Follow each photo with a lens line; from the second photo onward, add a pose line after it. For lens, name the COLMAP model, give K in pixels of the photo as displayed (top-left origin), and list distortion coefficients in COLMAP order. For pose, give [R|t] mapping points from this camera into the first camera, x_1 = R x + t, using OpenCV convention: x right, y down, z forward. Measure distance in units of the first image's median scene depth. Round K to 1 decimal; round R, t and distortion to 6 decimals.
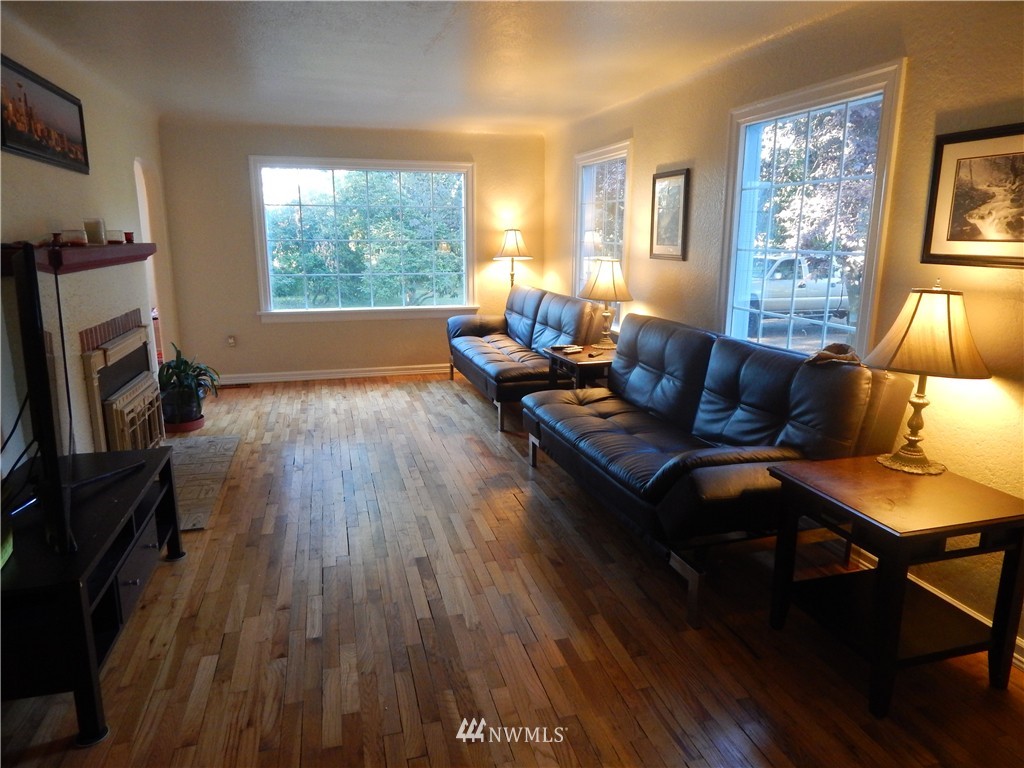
lens RADIAL K [[679.2, 0, 512.8], [0, 679.2, 379.6], [0, 0, 1]] dist [-0.000873, 0.003643]
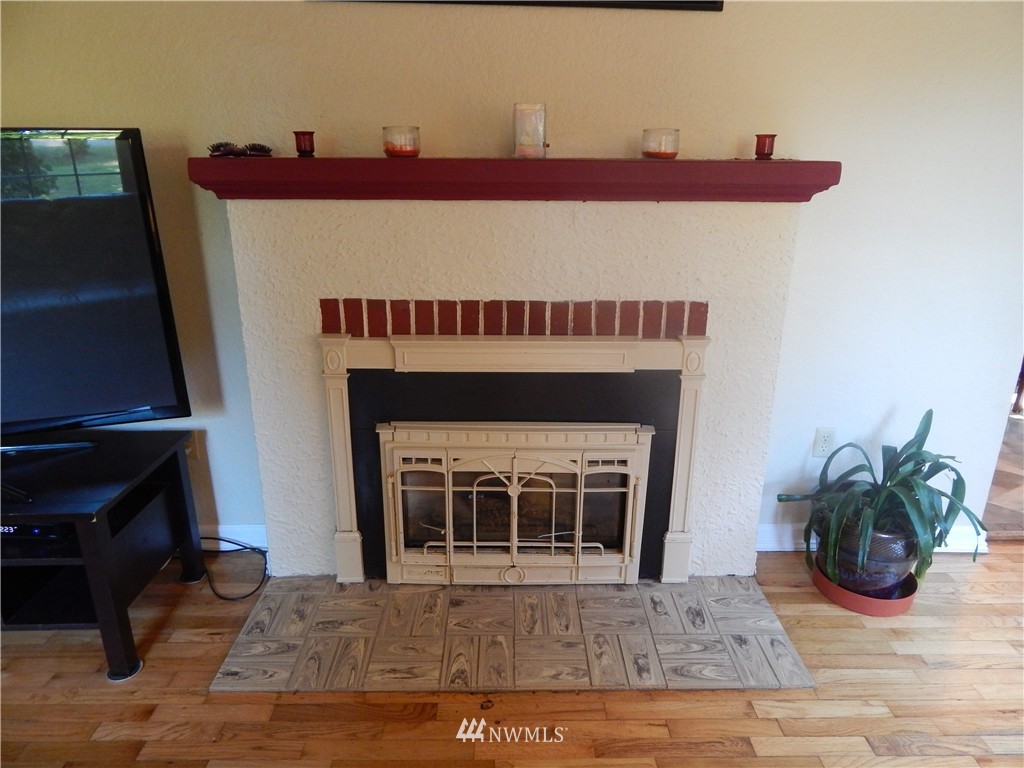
lens RADIAL K [[679.2, 0, 511.9], [0, 679.2, 382.2], [0, 0, 1]] dist [-0.000873, 0.003643]
pose [[-0.250703, 0.304363, -0.918973, -0.104055], [-0.215663, 0.907873, 0.359521, -0.285031], [0.943736, 0.288322, -0.161967, 1.416849]]
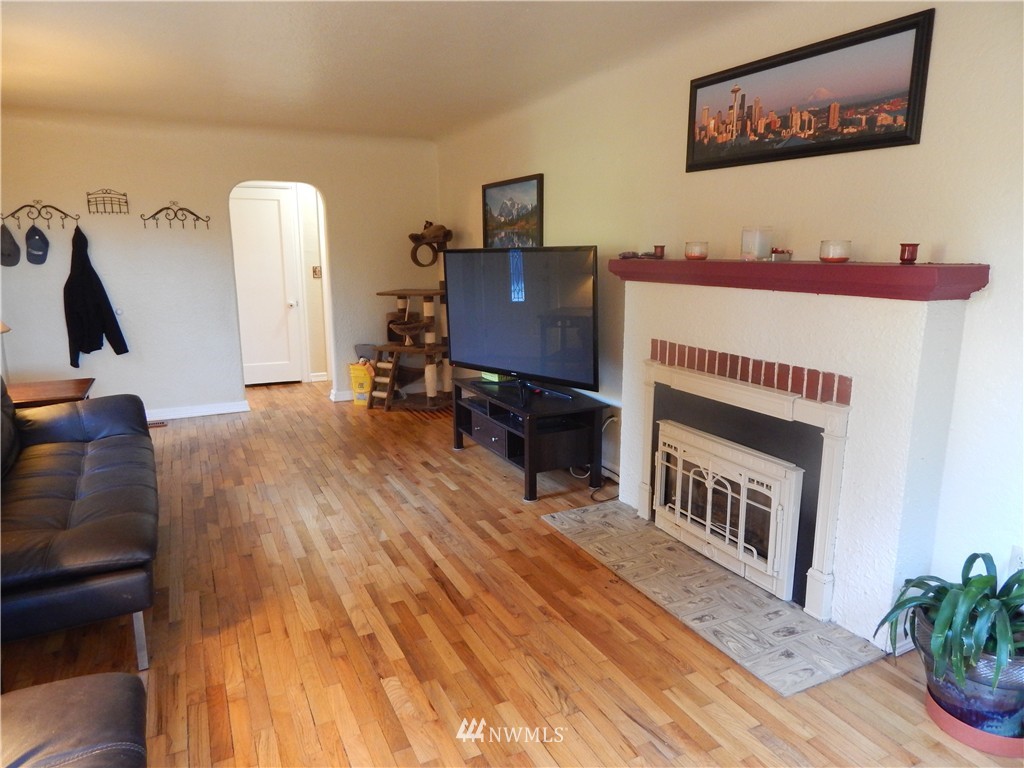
lens RADIAL K [[679.2, 0, 512.9], [0, 679.2, 382.9], [0, 0, 1]] dist [-0.000873, 0.003643]
pose [[-0.982629, 0.037347, -0.181785, -0.251907], [-0.038704, 0.916761, 0.397557, -0.460914], [0.181501, 0.397686, -0.899390, 2.138374]]
